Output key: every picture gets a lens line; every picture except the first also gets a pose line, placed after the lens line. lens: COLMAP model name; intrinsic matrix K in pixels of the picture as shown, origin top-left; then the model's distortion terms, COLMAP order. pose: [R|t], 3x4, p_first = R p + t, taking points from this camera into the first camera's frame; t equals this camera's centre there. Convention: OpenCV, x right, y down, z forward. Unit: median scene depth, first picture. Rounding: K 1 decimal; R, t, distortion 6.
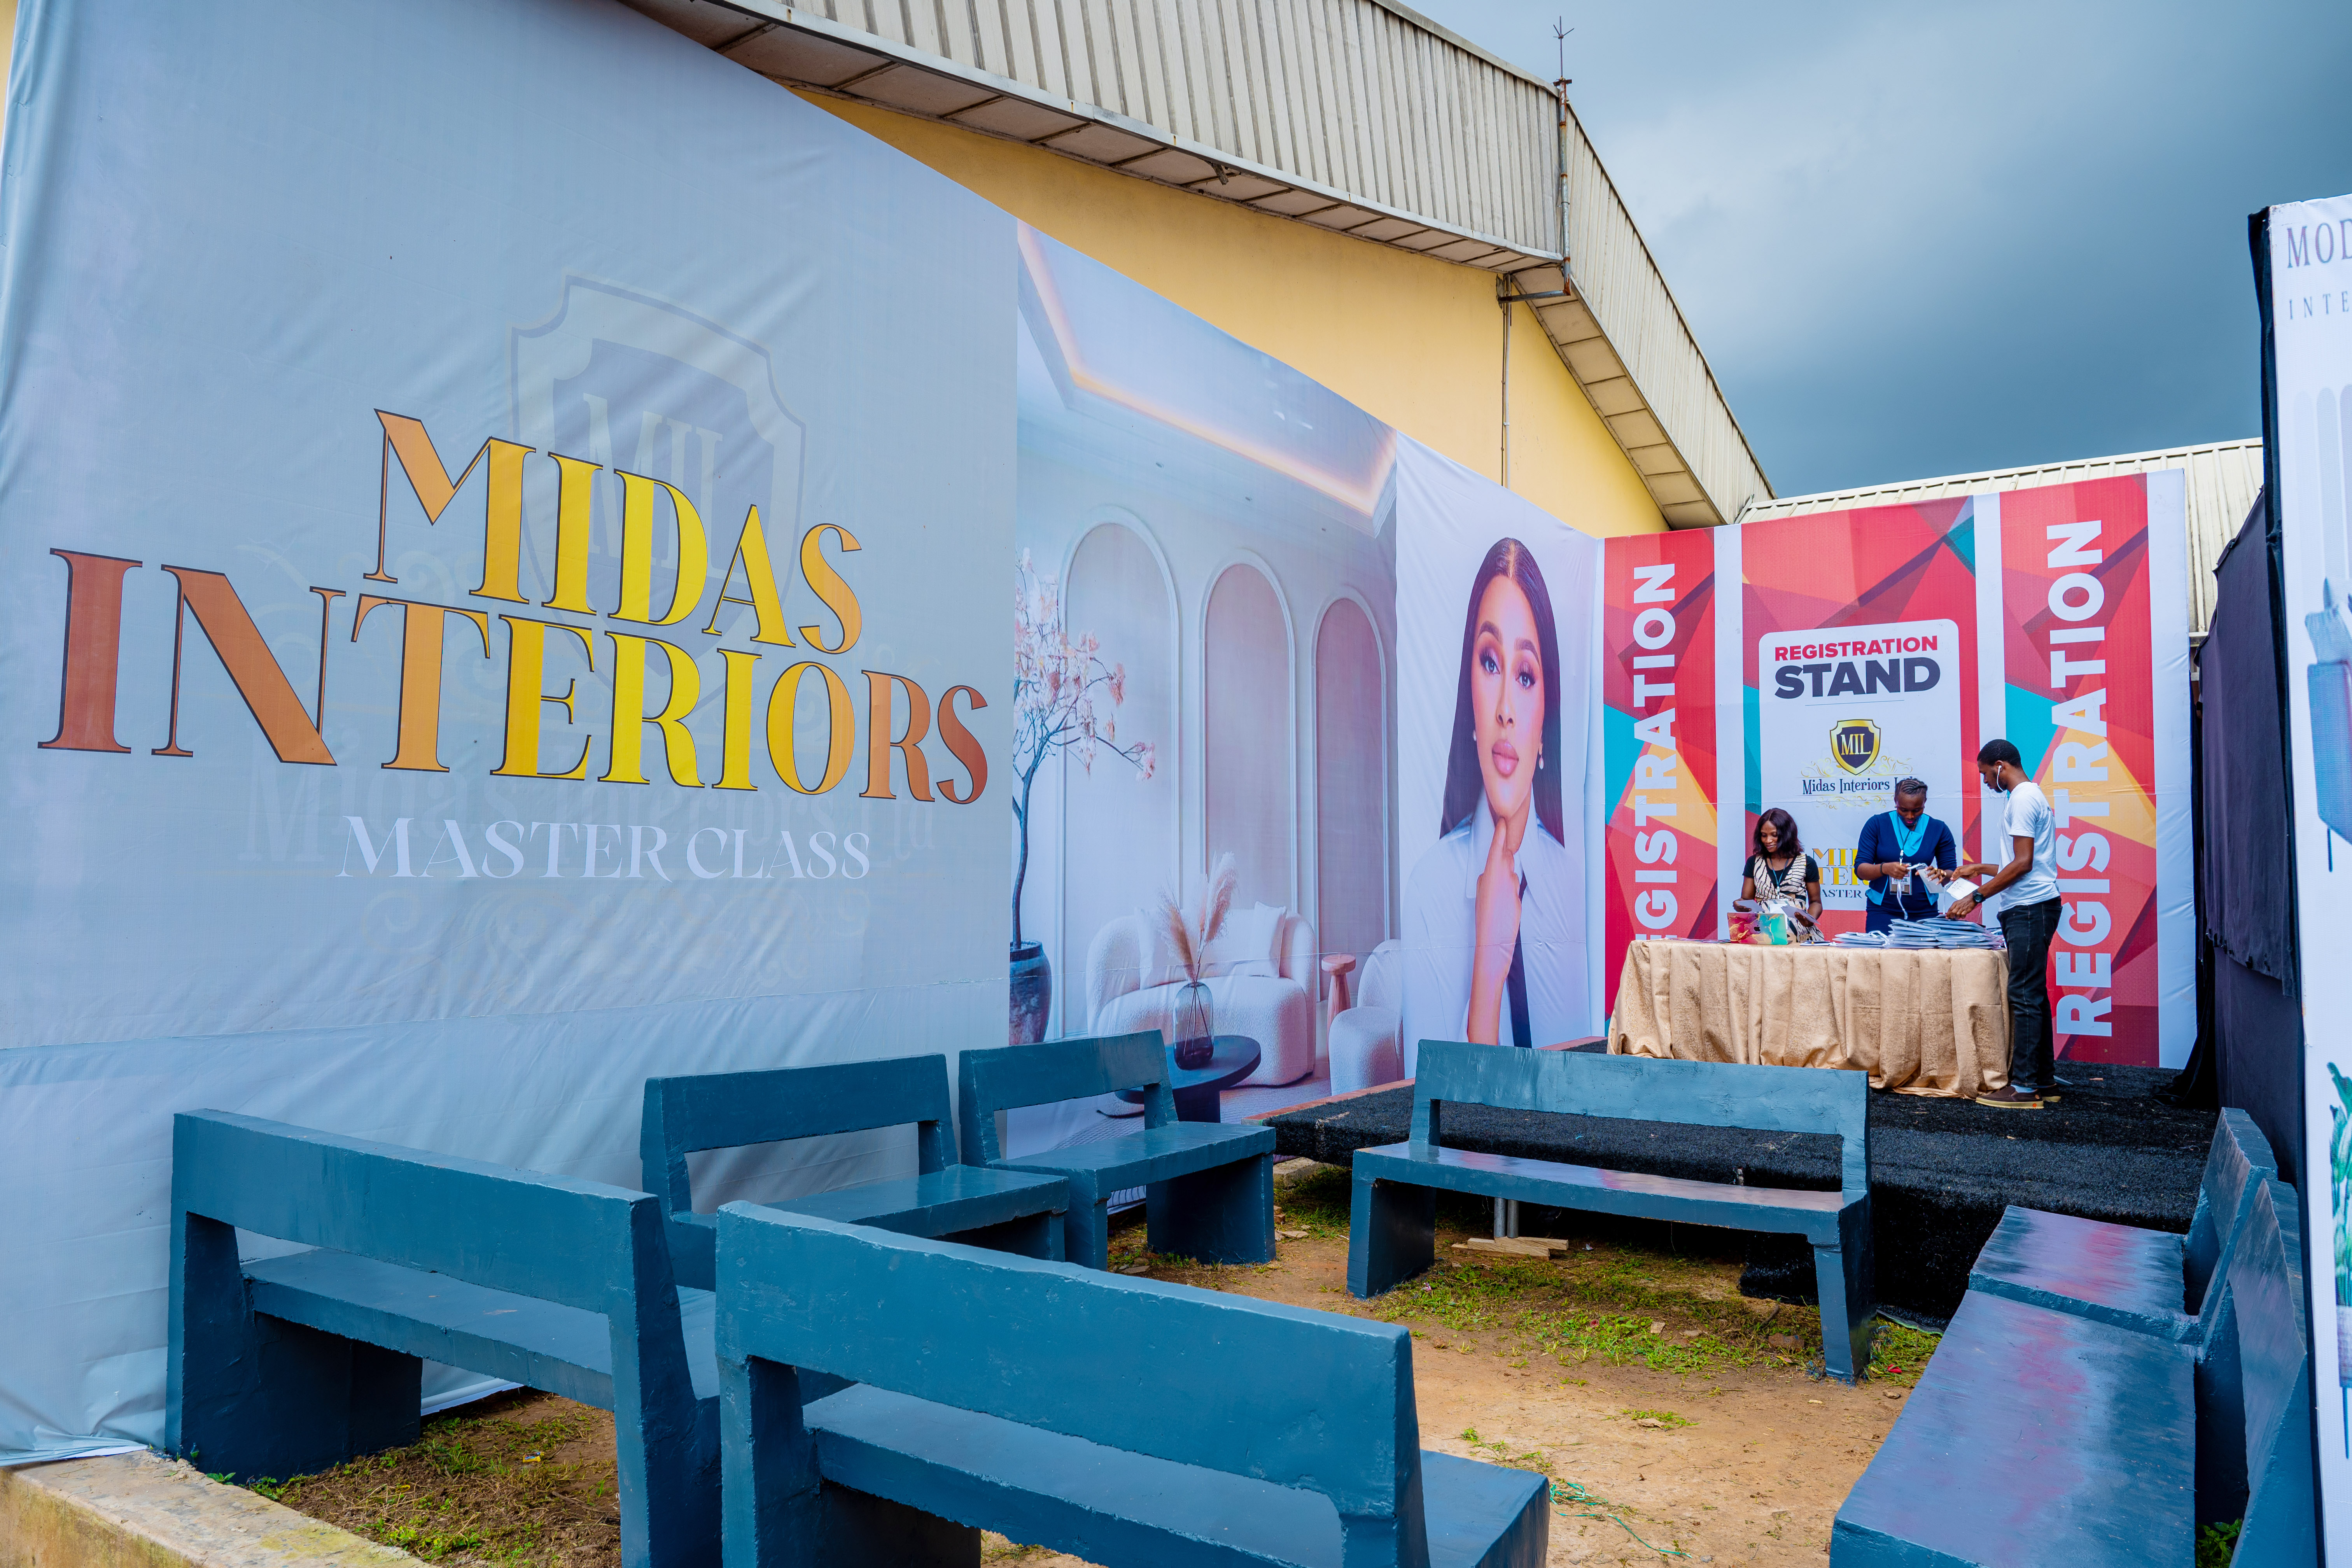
lens RADIAL K [[1554.8, 0, 1176.0], [0, 1554.8, 784.0], [0, 0, 1]] dist [-0.005037, -0.001365]
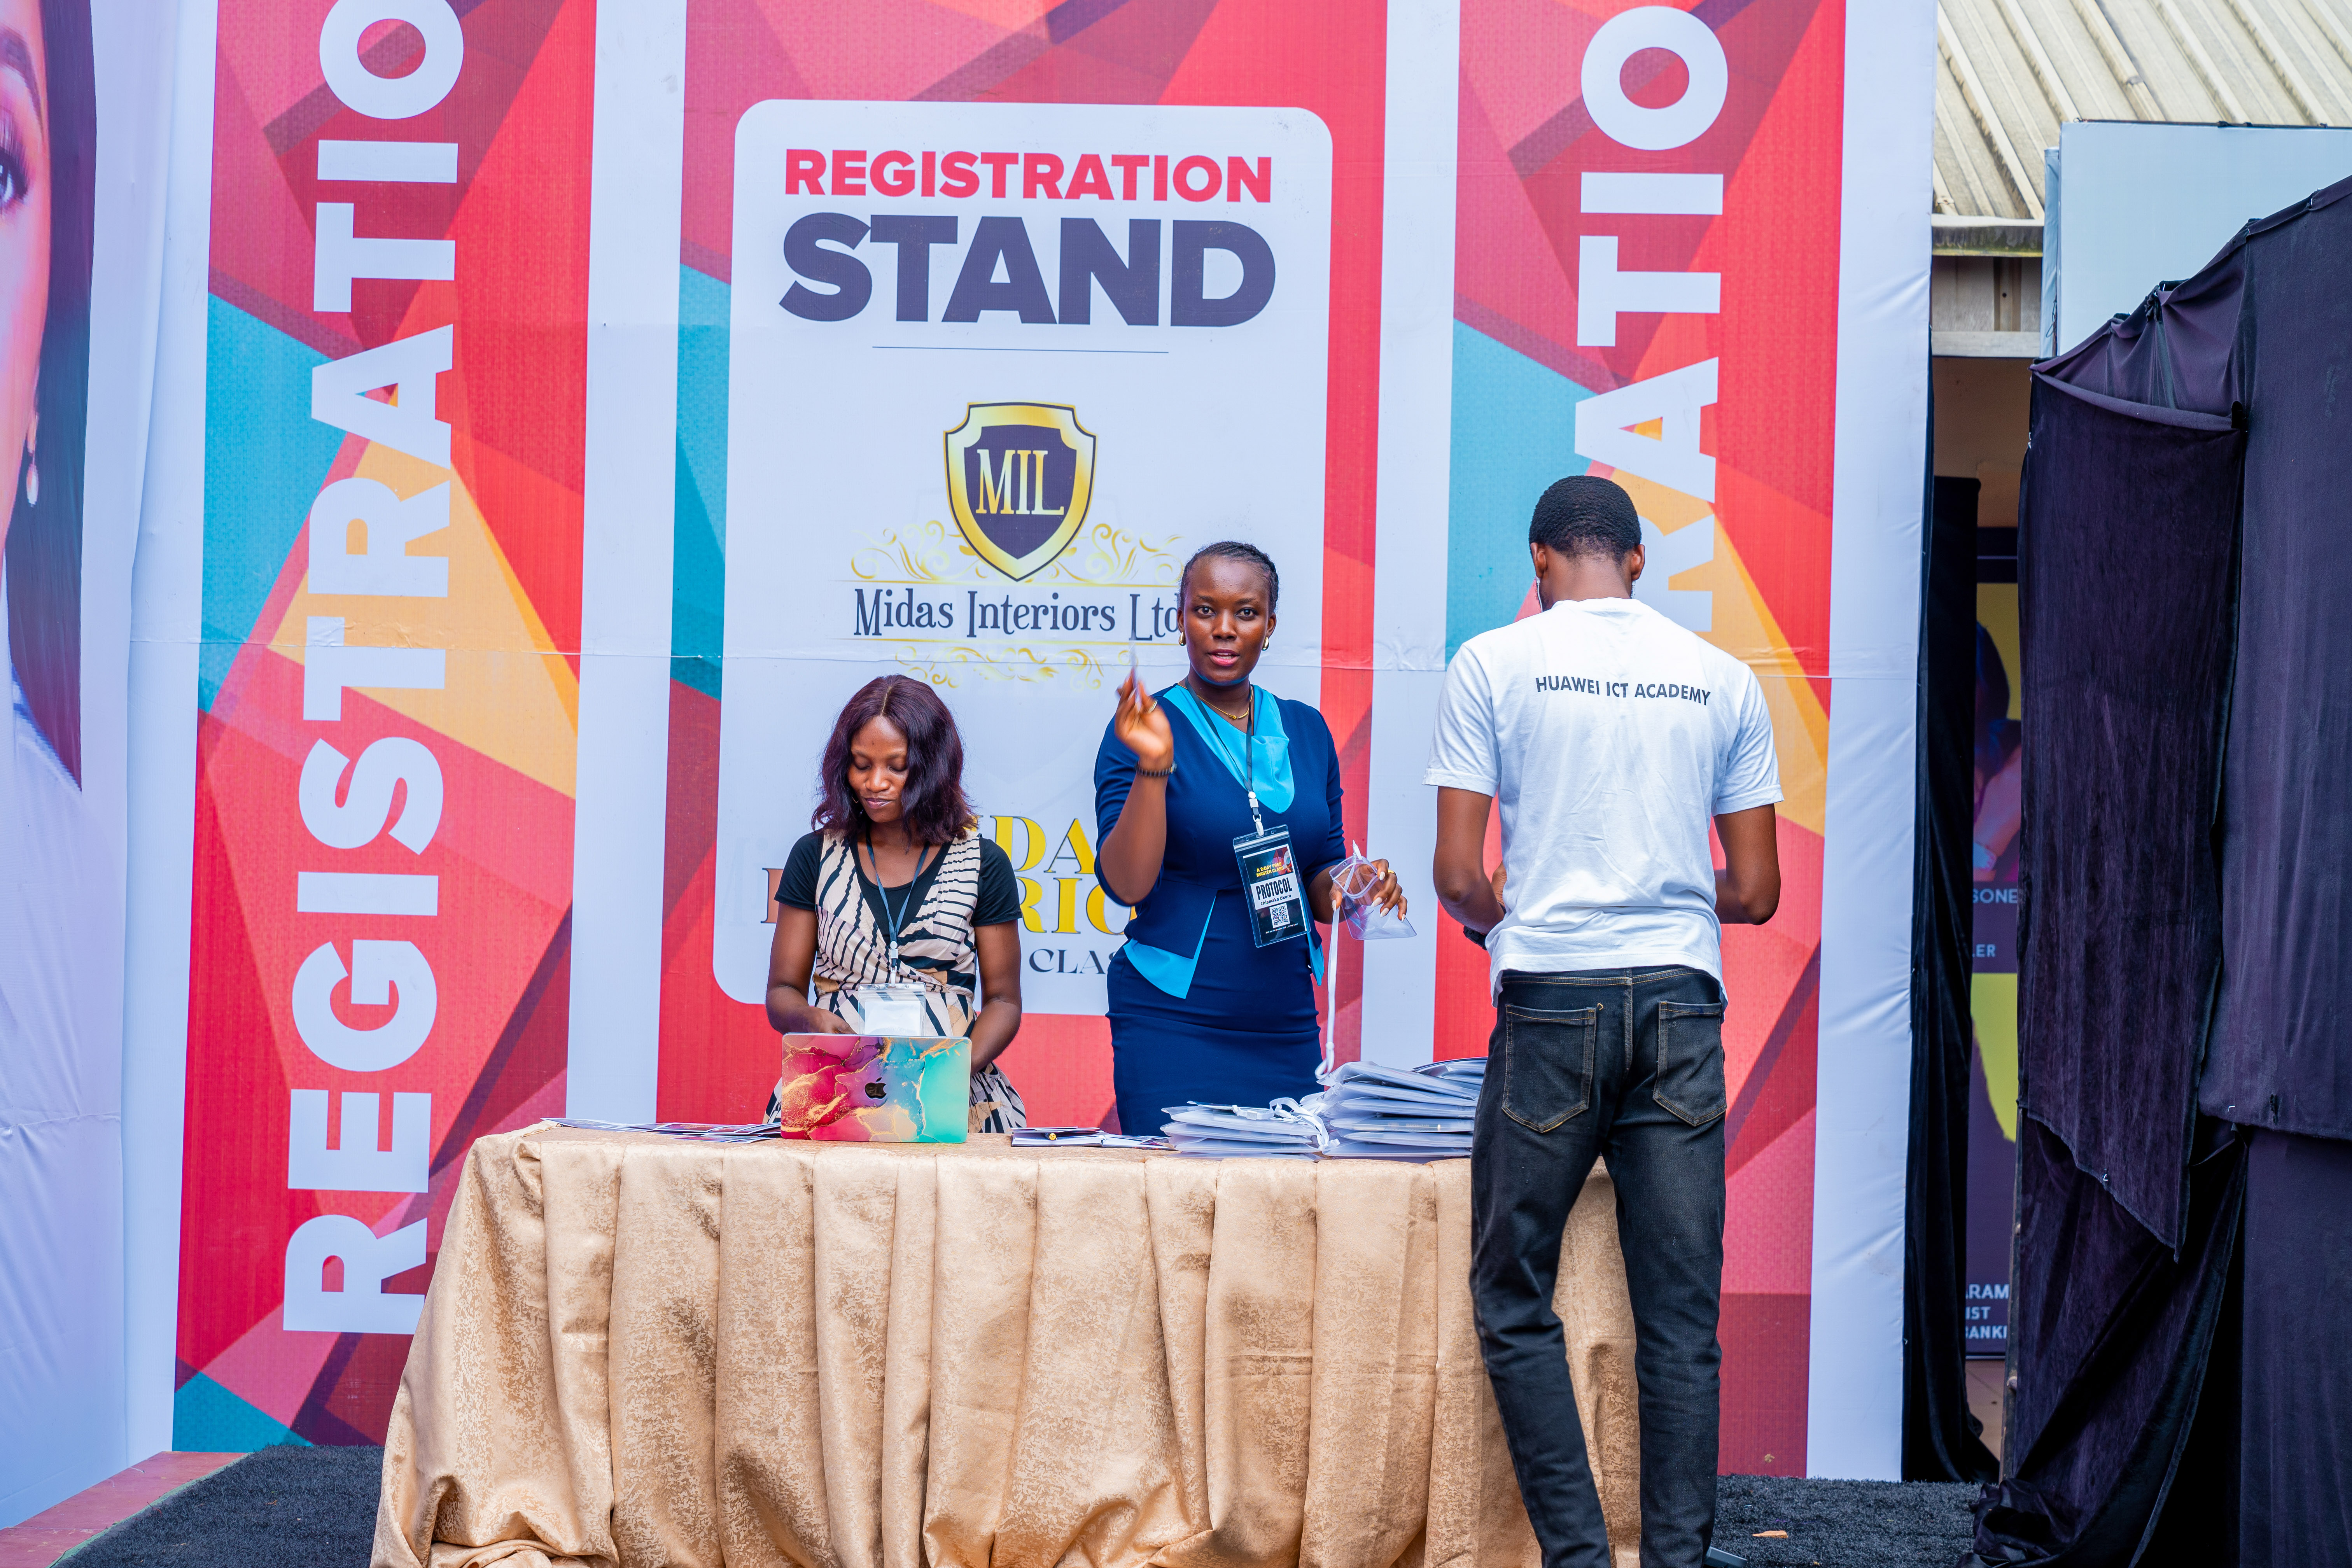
lens RADIAL K [[4676.8, 0, 1176.0], [0, 4676.8, 784.0], [0, 0, 1]] dist [0.005906, -0.098970]
pose [[0.844365, 0.024491, 0.535208, -0.039279], [-0.047330, 0.998459, 0.028981, 0.006418], [-0.533673, -0.049802, 0.844223, 0.187735]]
